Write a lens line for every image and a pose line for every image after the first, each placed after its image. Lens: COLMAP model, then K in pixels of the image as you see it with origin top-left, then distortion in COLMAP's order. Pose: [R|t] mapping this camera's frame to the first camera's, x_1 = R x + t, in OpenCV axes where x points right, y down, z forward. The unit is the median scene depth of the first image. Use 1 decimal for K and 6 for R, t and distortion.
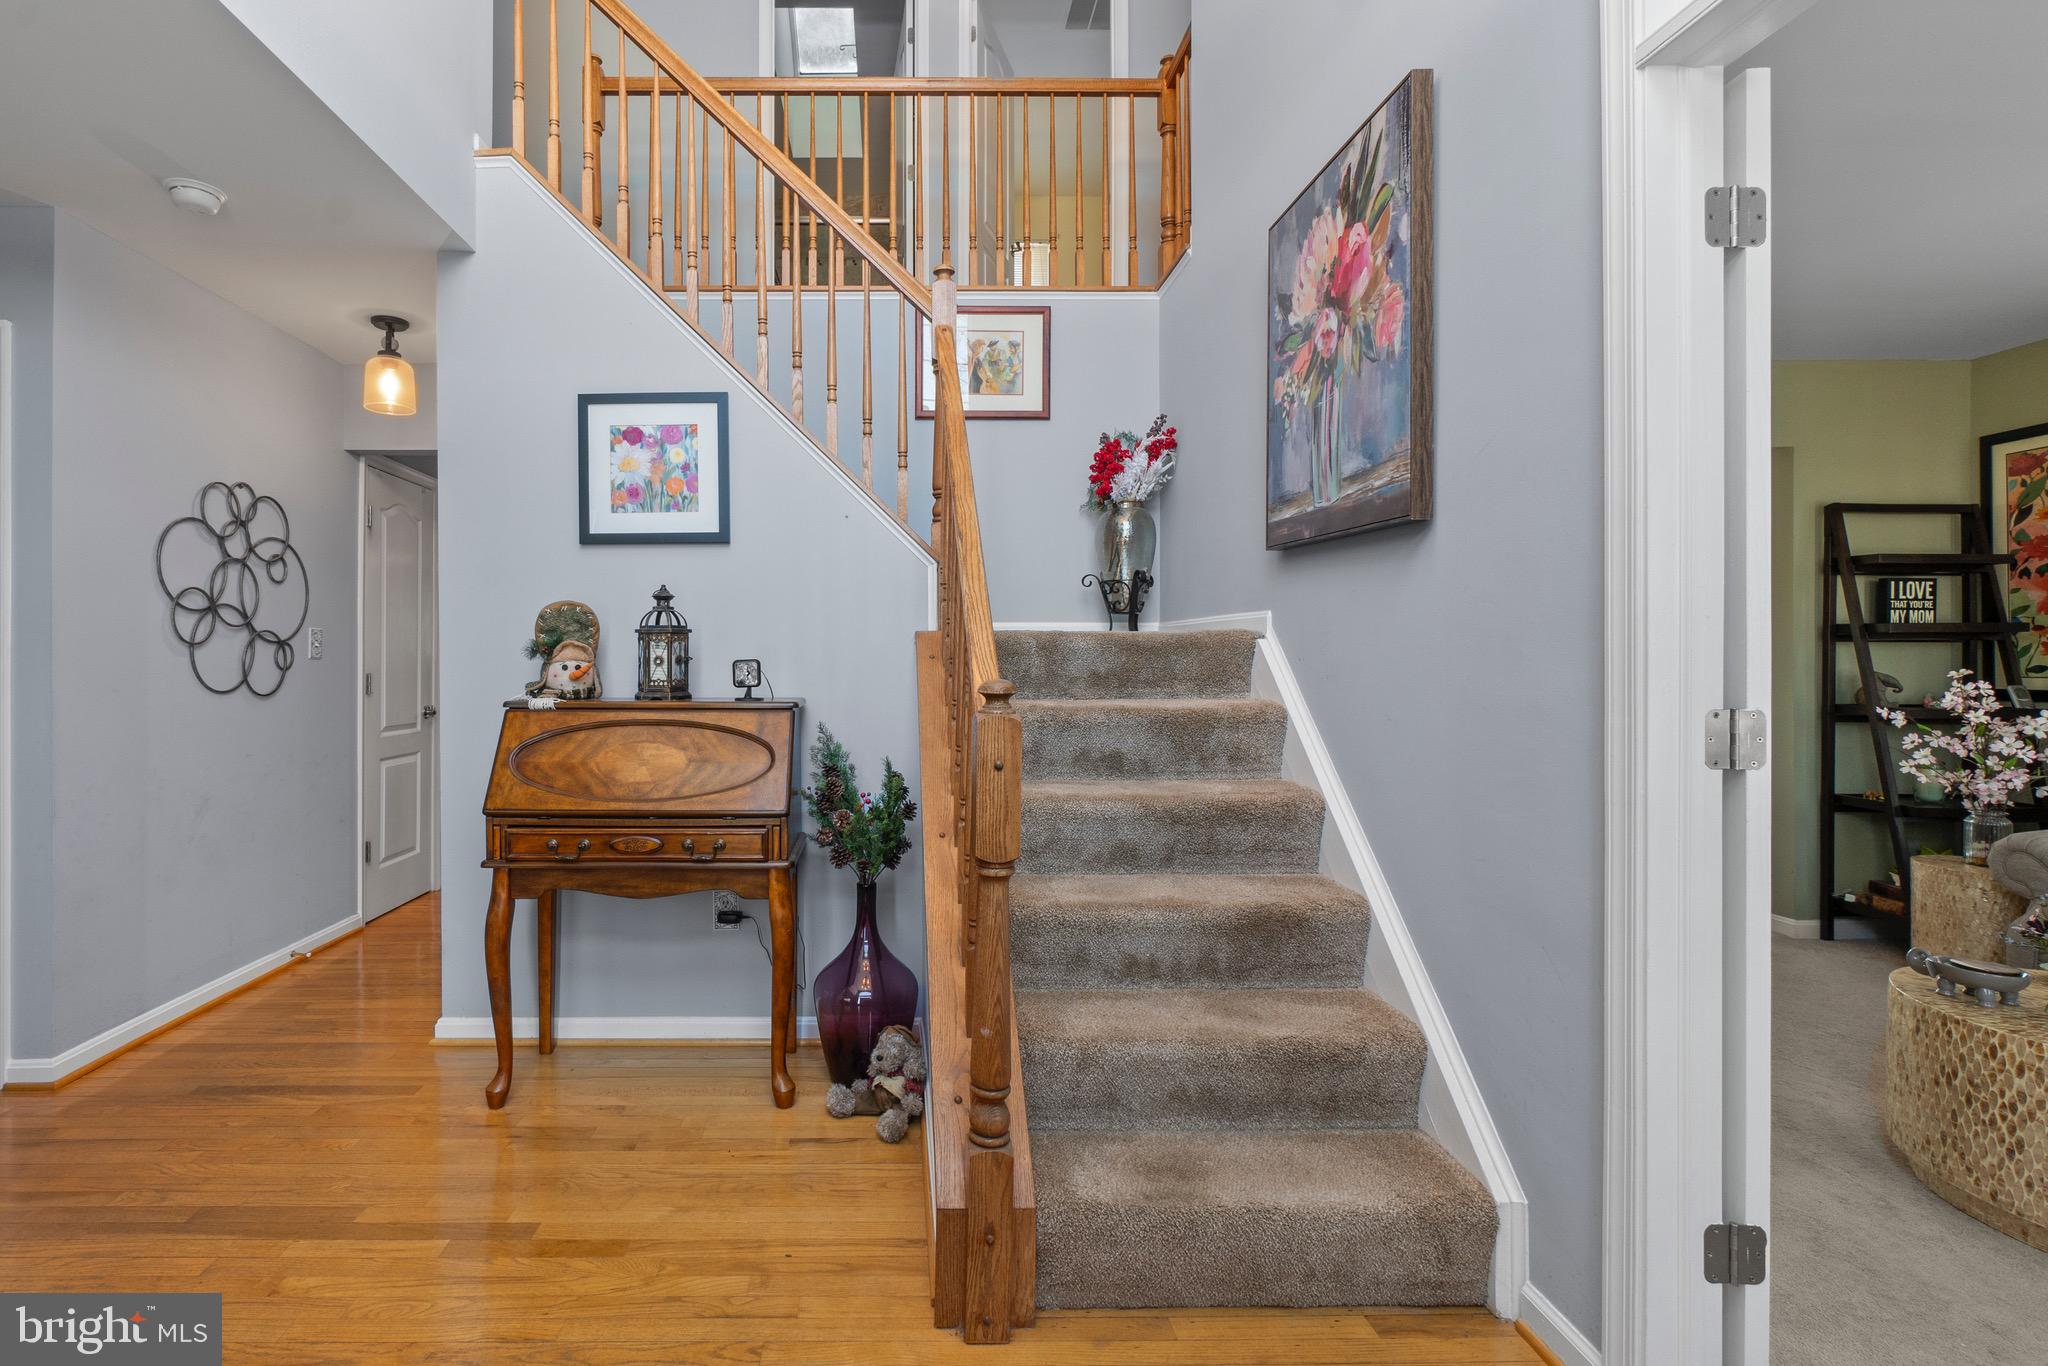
lens RADIAL K [[899.0, 0, 953.8], [0, 899.0, 655.5], [0, 0, 1]] dist [-0.003465, -0.000324]
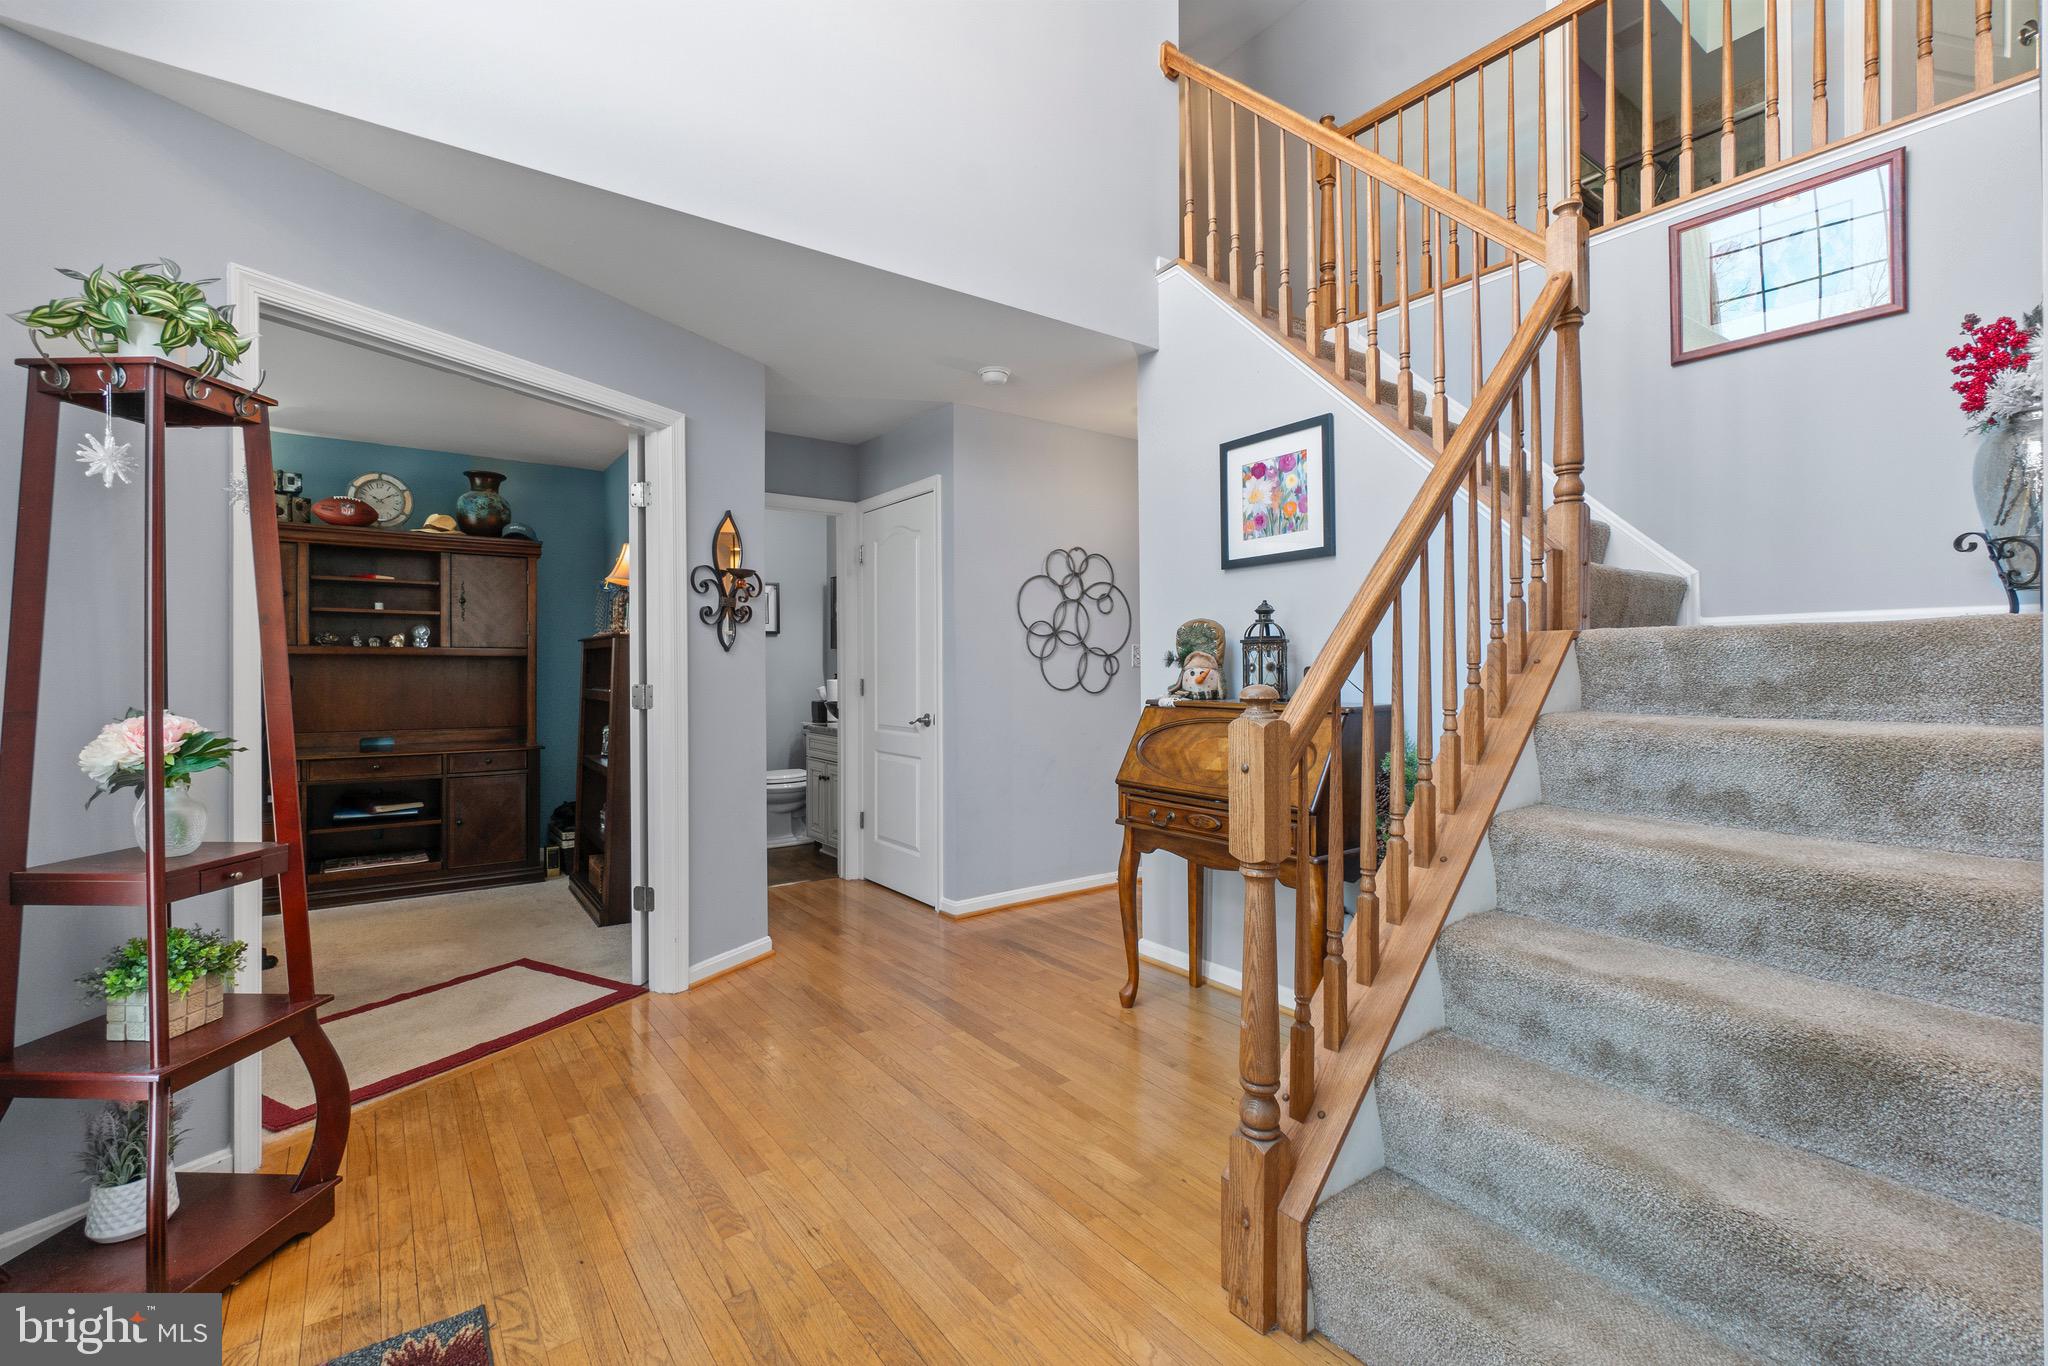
lens RADIAL K [[899.0, 0, 1064.9], [0, 899.0, 669.1], [0, 0, 1]] dist [-0.003465, -0.000324]
pose [[0.598526, -0.002816, -0.801098, 0.429287], [0.008325, 0.999962, 0.002705, 0.002497], [0.801060, -0.008288, 0.598526, 0.123386]]
